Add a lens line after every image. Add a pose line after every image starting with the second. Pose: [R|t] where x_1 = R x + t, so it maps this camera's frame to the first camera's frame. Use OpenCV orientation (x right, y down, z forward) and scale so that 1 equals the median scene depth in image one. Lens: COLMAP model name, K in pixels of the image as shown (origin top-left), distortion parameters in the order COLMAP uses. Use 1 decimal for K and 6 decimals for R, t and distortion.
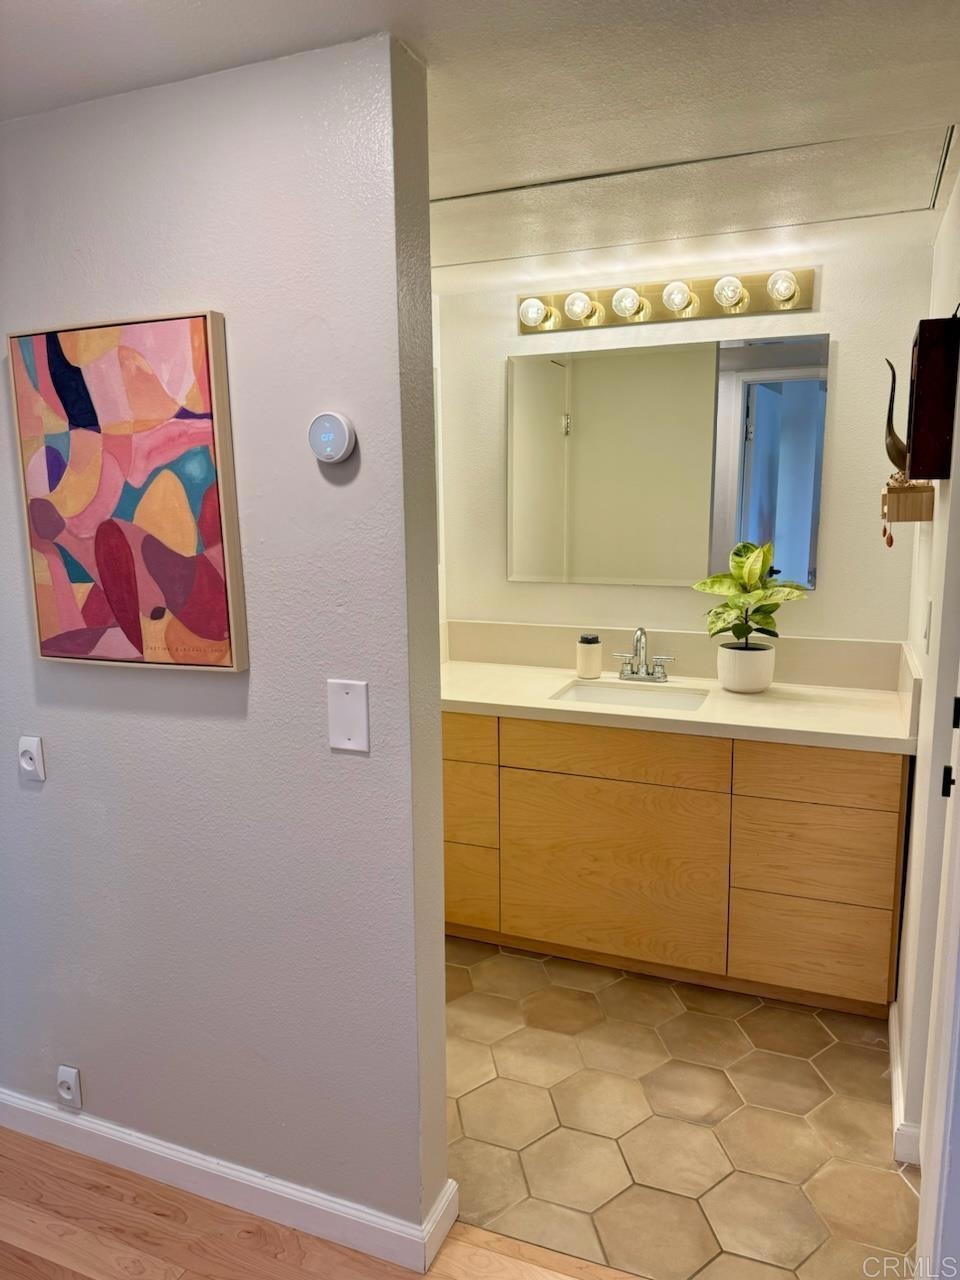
lens RADIAL K [[910.2, 0, 476.4], [0, 910.2, 633.5], [0, 0, 1]] dist [0.046770, -0.071111]
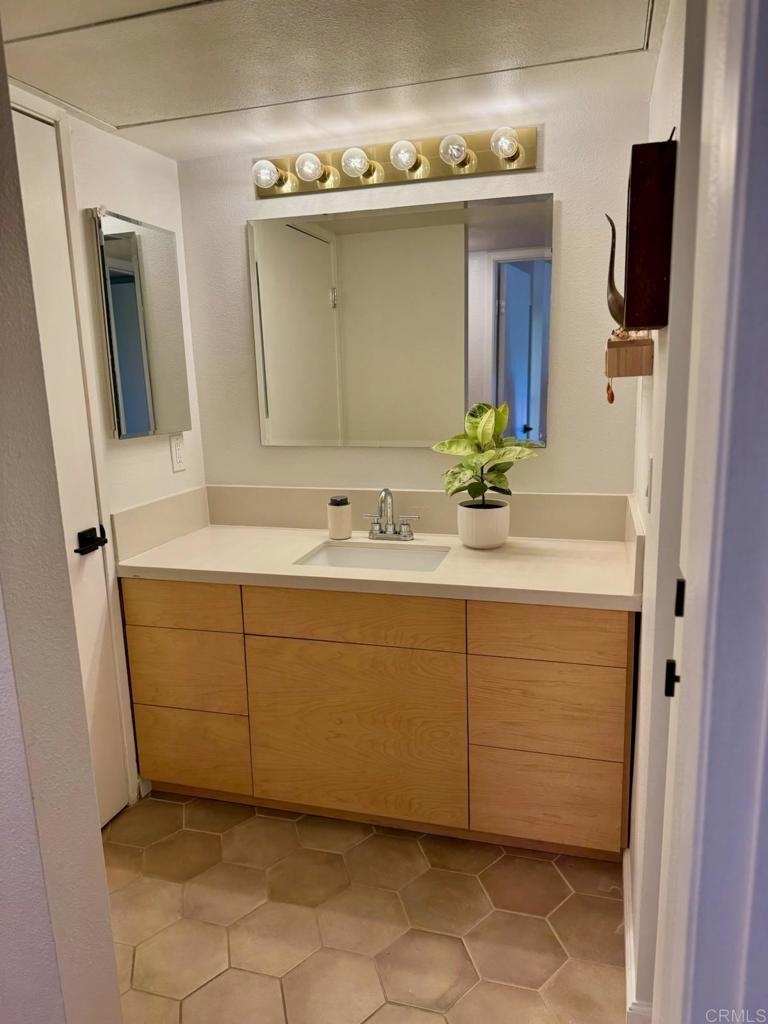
lens RADIAL K [[728.1, 0, 382.6], [0, 728.1, 511.7], [0, 0, 1]] dist [0.046770, -0.071111]
pose [[0.994489, -0.038460, 0.097531, 0.109797], [0.034681, 0.998592, 0.040149, -0.015434], [-0.098938, -0.036545, 0.994422, 0.208880]]
